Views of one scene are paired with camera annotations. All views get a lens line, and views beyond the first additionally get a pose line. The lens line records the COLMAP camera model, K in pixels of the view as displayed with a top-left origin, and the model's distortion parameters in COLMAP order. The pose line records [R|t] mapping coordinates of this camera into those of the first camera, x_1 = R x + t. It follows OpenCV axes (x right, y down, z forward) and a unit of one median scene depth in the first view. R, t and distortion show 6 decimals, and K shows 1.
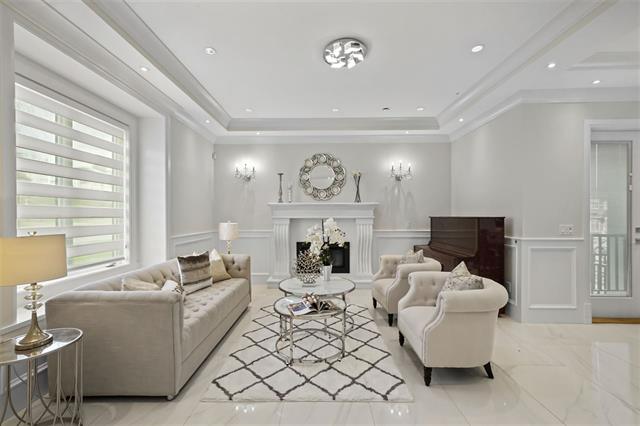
lens RADIAL K [[278.4, 0, 320.2], [0, 278.4, 213.5], [0, 0, 1]] dist [-0.000666, -0.000079]
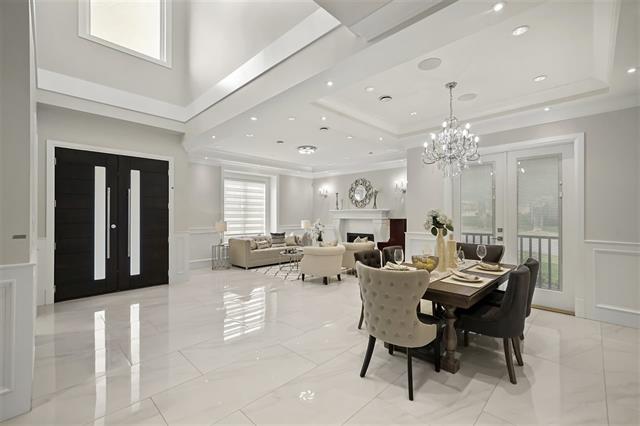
lens RADIAL K [[278.4, 0, 319.5], [0, 278.4, 216.3], [0, 0, 1]] dist [-0.000666, -0.000079]
pose [[0.703180, 0.005340, -0.710991, 1.011849], [-0.001465, 0.999981, 0.006062, -0.008112], [0.711010, -0.003221, 0.703175, -0.309223]]
